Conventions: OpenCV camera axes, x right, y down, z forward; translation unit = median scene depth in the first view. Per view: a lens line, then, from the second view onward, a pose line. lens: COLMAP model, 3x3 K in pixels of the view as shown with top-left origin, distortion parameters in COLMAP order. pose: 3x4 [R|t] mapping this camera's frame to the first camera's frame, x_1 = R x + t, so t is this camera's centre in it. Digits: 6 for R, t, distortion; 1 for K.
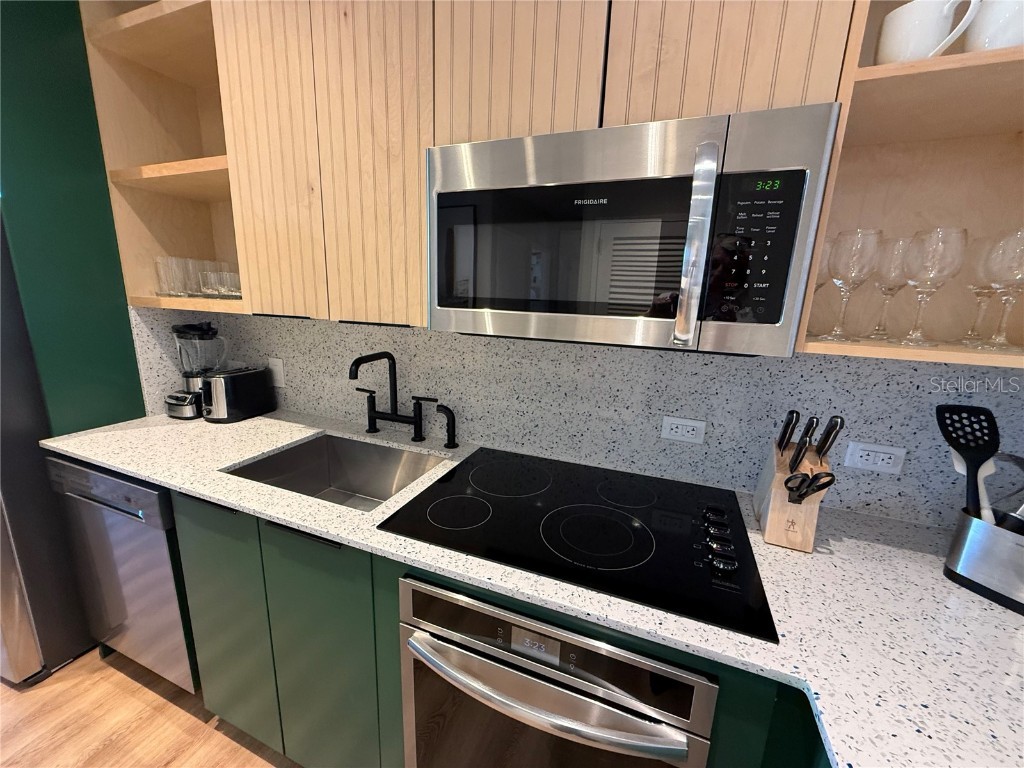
lens RADIAL K [[408.6, 0, 512.0], [0, 408.6, 387.1], [0, 0, 1]] dist [-0.000619, 0.000406]
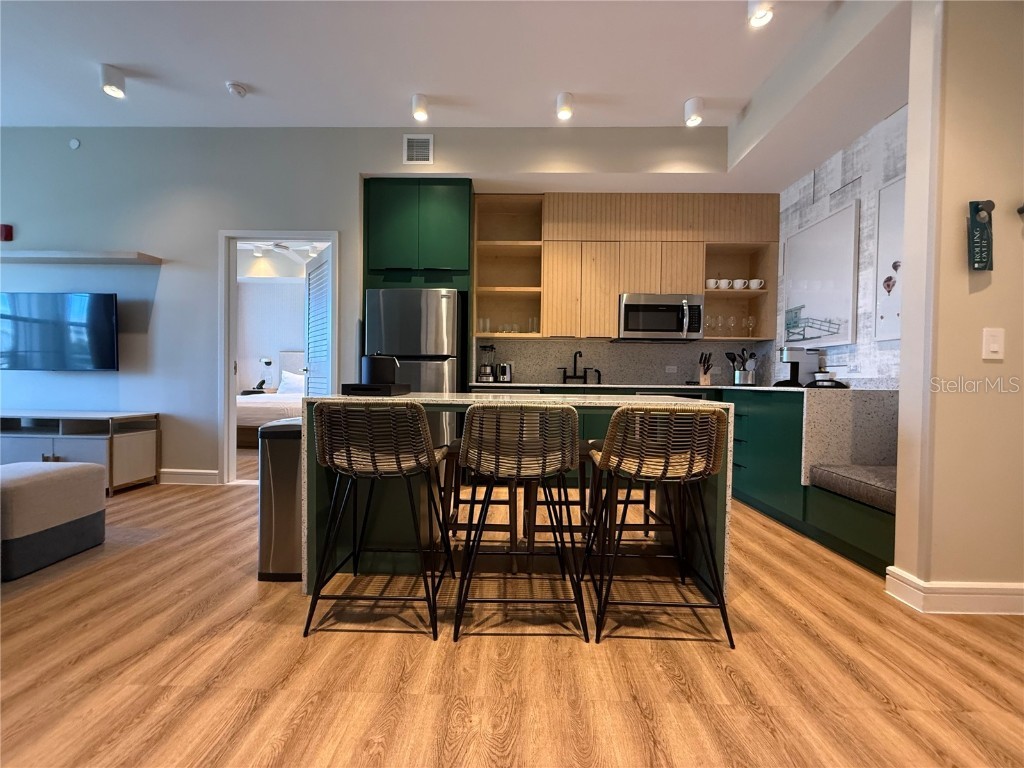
lens RADIAL K [[408.6, 0, 514.2], [0, 408.6, 385.5], [0, 0, 1]] dist [-0.000619, 0.000406]
pose [[0.934369, -0.026412, 0.355328, -2.686244], [0.095455, 0.979351, -0.178211, 0.946936], [-0.343284, 0.200432, 0.917596, -2.216494]]
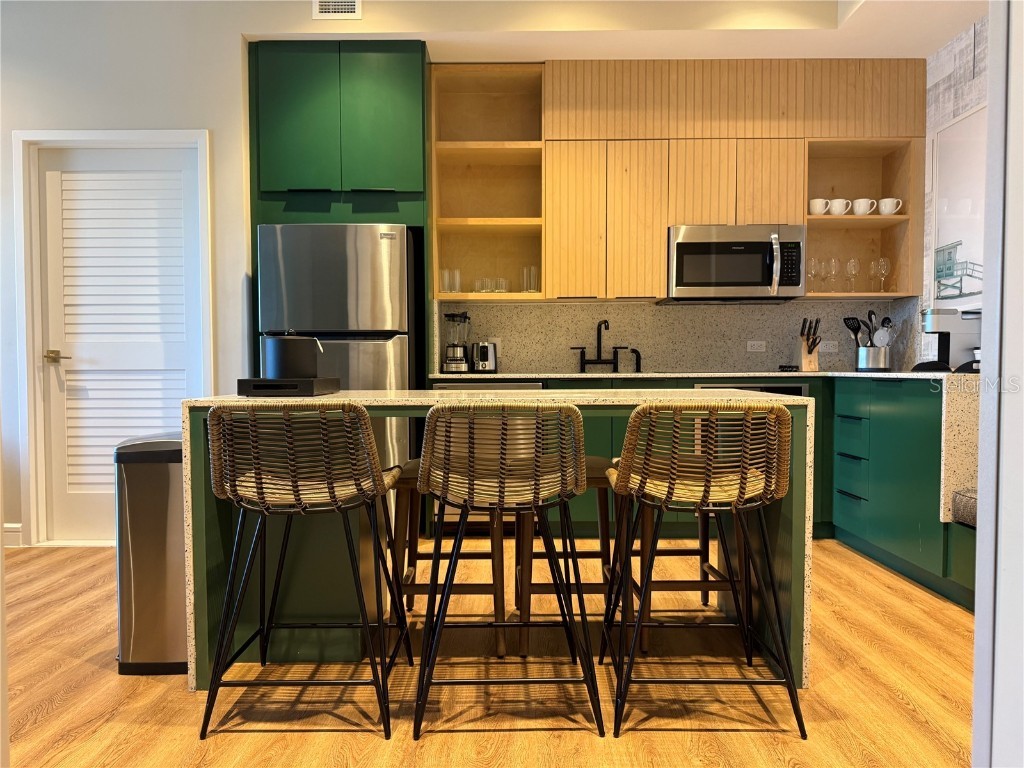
lens RADIAL K [[713.5, 0, 509.4], [0, 713.5, 381.1], [0, 0, 1]] dist [0.013157, -0.011617]
pose [[0.931671, -0.044601, 0.360554, -2.774919], [0.113475, 0.978509, -0.172176, 1.007953], [-0.345126, 0.201325, 0.916709, -2.525652]]
